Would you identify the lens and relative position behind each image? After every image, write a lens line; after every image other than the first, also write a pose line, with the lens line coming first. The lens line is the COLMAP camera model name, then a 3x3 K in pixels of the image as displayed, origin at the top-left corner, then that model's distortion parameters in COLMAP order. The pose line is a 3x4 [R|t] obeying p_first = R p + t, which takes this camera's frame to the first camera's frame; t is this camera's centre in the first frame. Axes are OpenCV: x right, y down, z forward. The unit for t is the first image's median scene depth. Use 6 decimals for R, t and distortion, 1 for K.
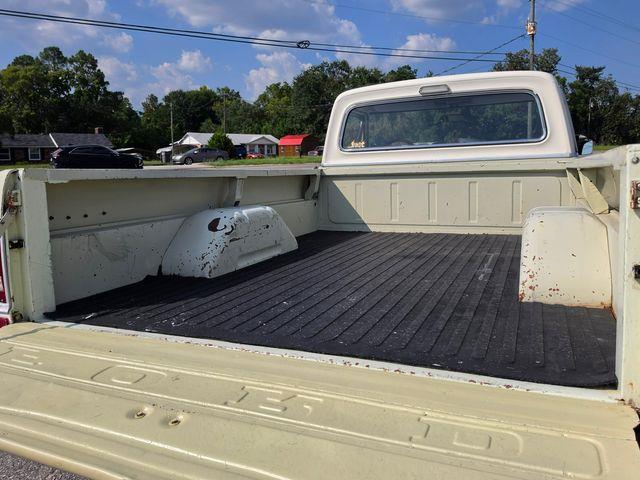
lens RADIAL K [[499.4, 0, 315.9], [0, 499.4, 221.8], [0, 0, 1]] dist [0.108614, -0.165951]
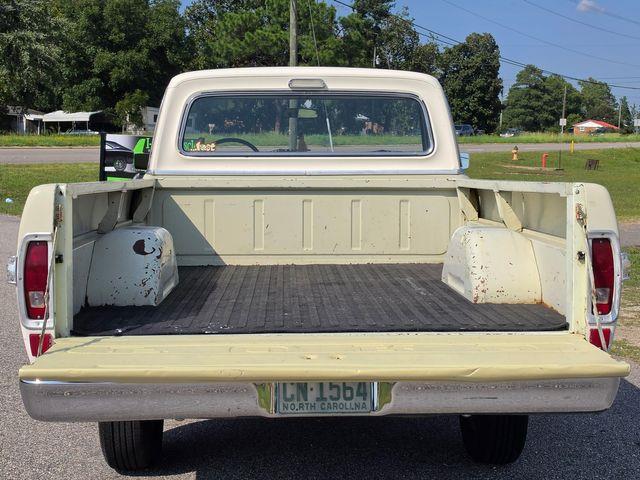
lens RADIAL K [[1071.5, 0, 341.5], [0, 1071.5, 241.0], [0, 0, 1]] dist [0.146483, -0.015629]
pose [[0.893794, -0.005003, 0.448450, -0.496730], [0.021226, 0.999289, -0.031157, 0.041139], [-0.447976, 0.037367, 0.893264, -0.550268]]
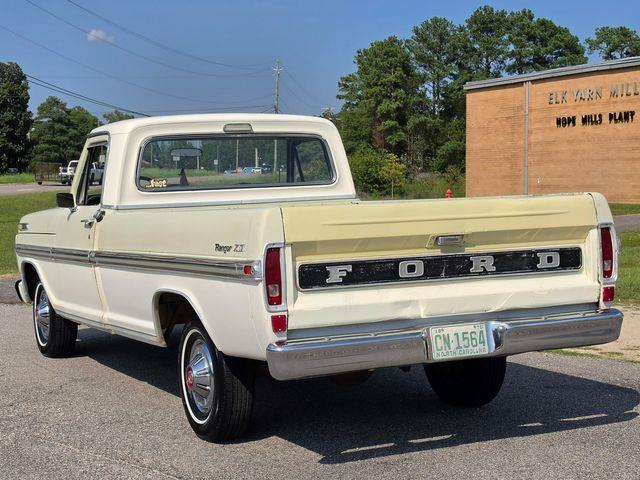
lens RADIAL K [[1170.2, 0, 316.8], [0, 1170.2, 238.1], [0, 0, 1]] dist [0.168893, -0.287438]
pose [[0.652564, -0.027906, 0.757220, -1.392232], [0.099353, 0.993845, -0.048995, 0.069201], [-0.751192, 0.107205, 0.651320, -0.542576]]
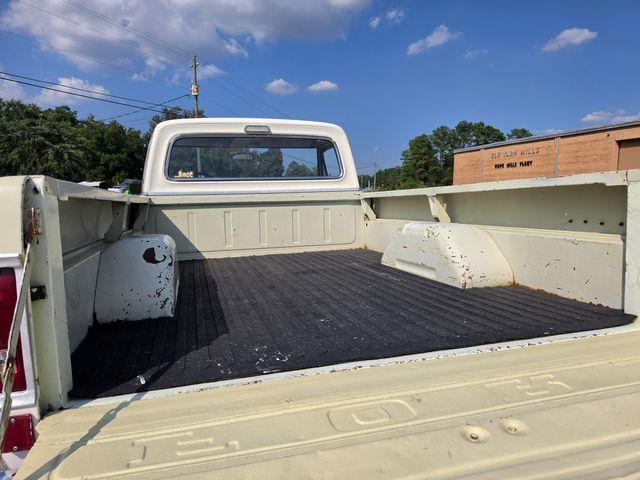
lens RADIAL K [[436.3, 0, 317.6], [0, 436.3, 244.2], [0, 0, 1]] dist [0.079182, -0.106801]
pose [[0.771145, -0.058579, 0.633958, -0.315765], [0.071995, 0.997394, 0.004587, 0.002230], [-0.632575, 0.042105, 0.773354, 0.164264]]
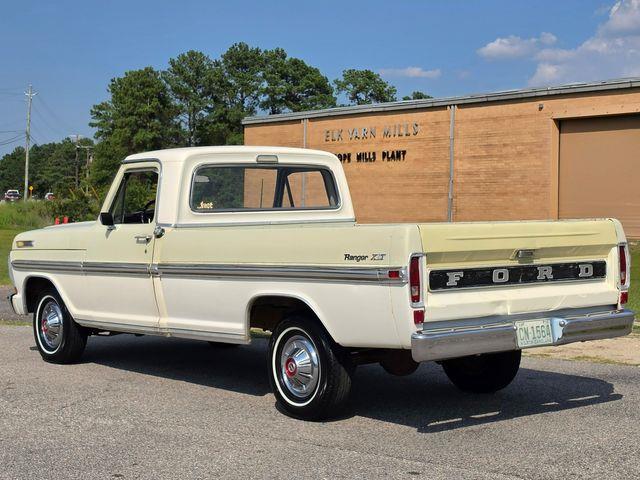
lens RADIAL K [[1170.2, 0, 316.8], [0, 1170.2, 238.1], [0, 0, 1]] dist [0.168893, -0.287438]
pose [[0.467052, 0.000049, 0.884230, -2.037698], [0.099899, 0.993594, -0.052822, 0.056533], [-0.878569, 0.113005, 0.464055, -0.265017]]
